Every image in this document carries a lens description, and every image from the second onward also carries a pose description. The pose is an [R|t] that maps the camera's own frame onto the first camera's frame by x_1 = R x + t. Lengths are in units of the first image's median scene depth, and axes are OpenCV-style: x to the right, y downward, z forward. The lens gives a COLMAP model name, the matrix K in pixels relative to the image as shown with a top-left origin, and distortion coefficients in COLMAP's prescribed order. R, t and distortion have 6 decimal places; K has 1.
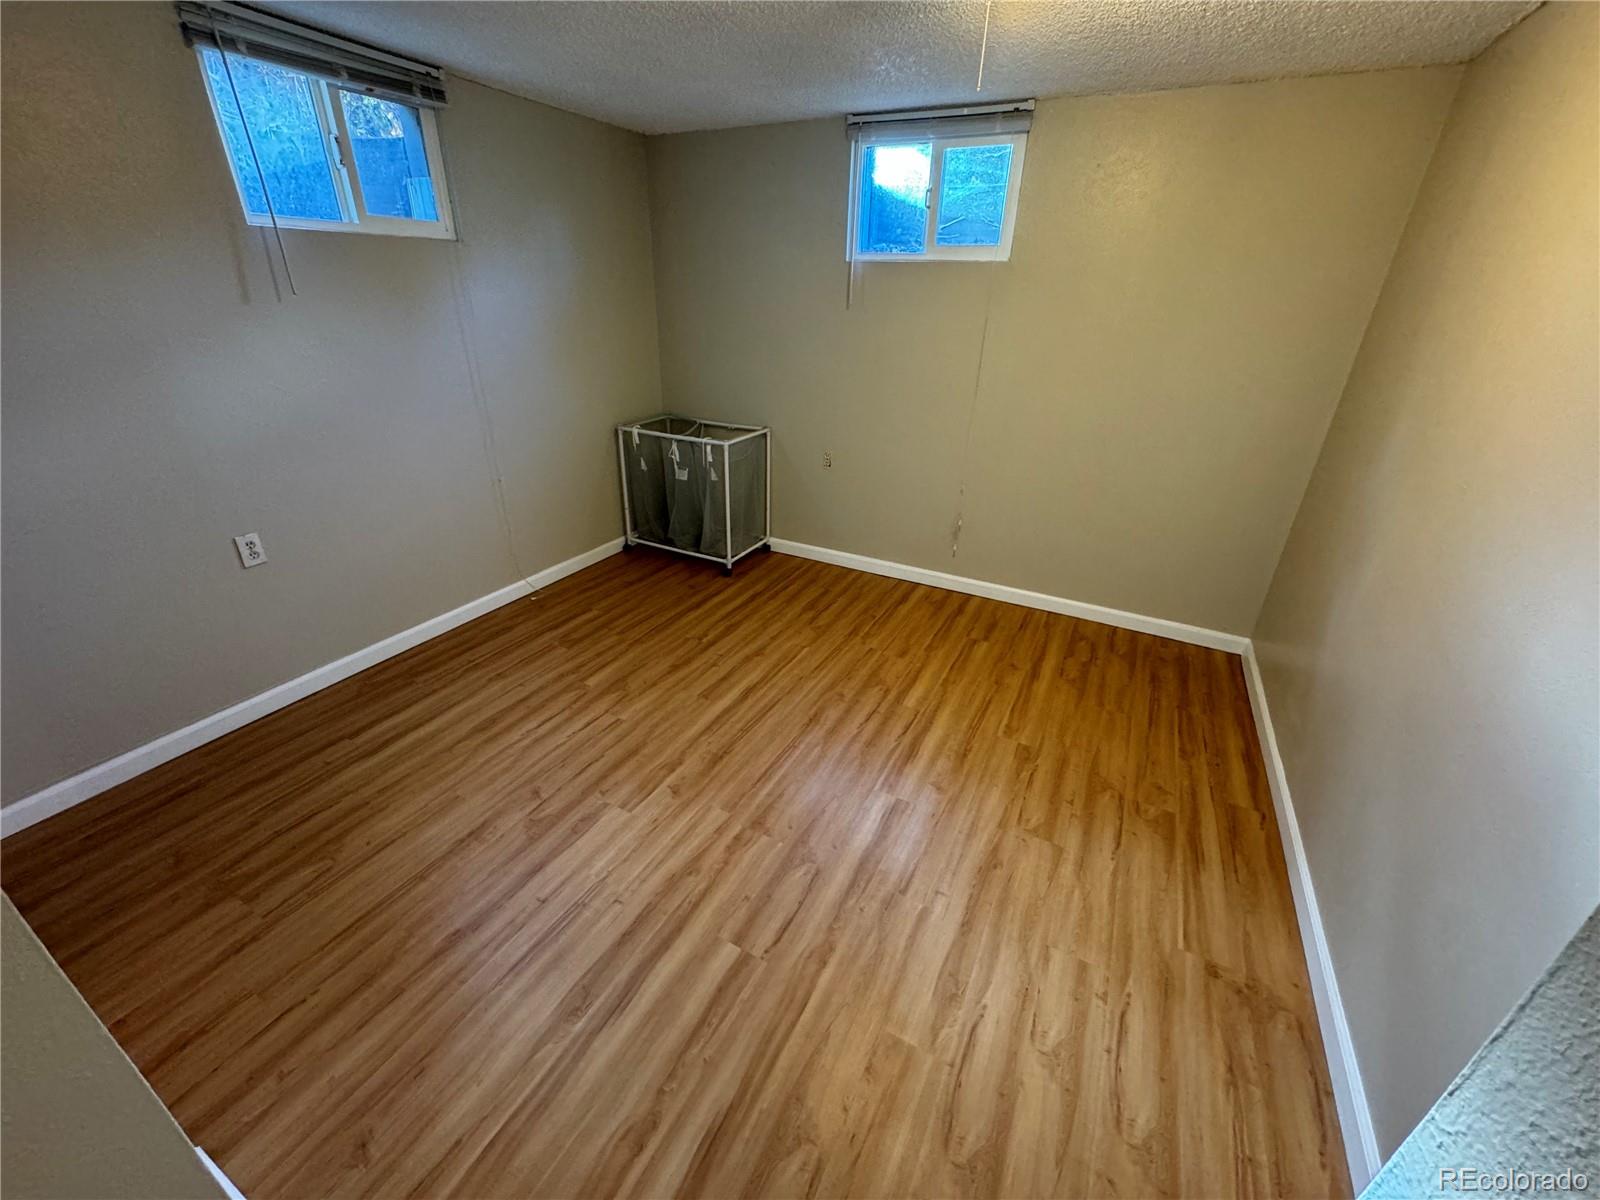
lens RADIAL K [[637.7, 0, 805.7], [0, 637.7, 597.2], [0, 0, 1]] dist [0.000559, -0.000495]
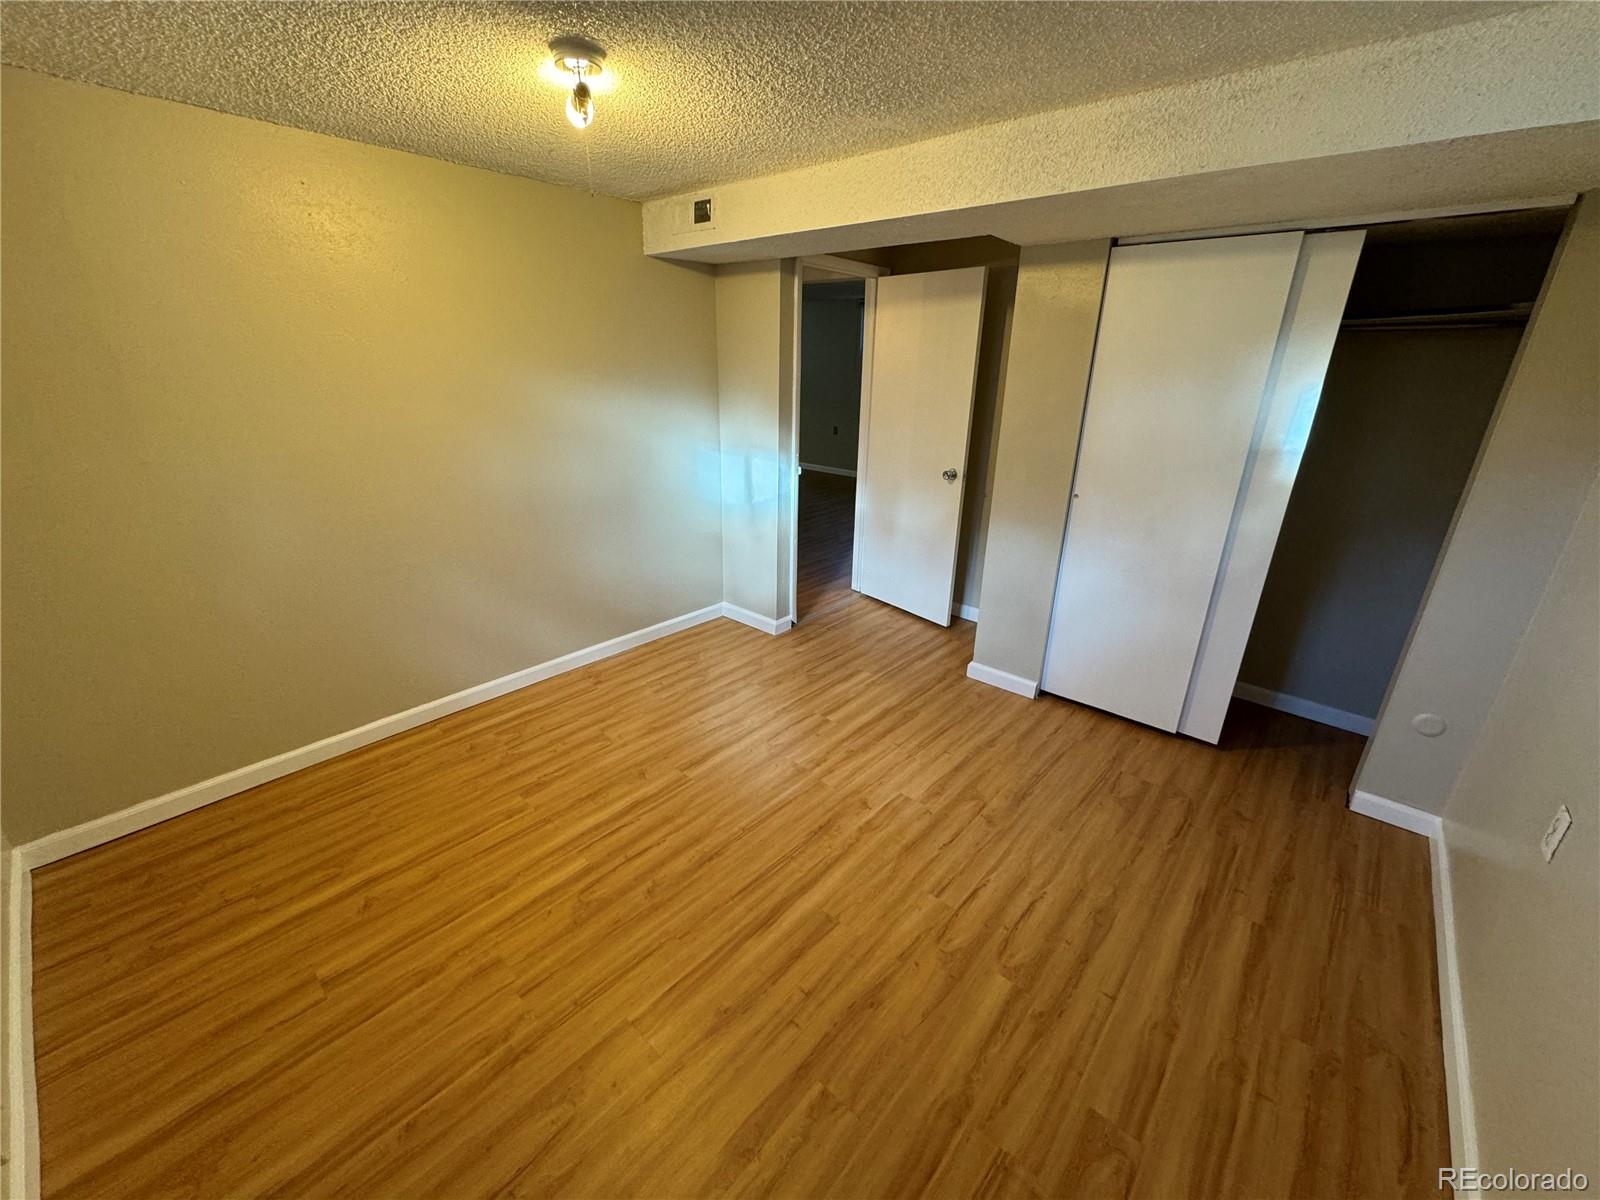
lens RADIAL K [[637.7, 0, 805.7], [0, 637.7, 597.2], [0, 0, 1]] dist [0.000559, -0.000495]
pose [[-0.969716, -0.126527, 0.208904, -0.266359], [0.065135, 0.690390, 0.720500, -0.697566], [-0.235388, 0.712287, -0.661241, 1.374007]]
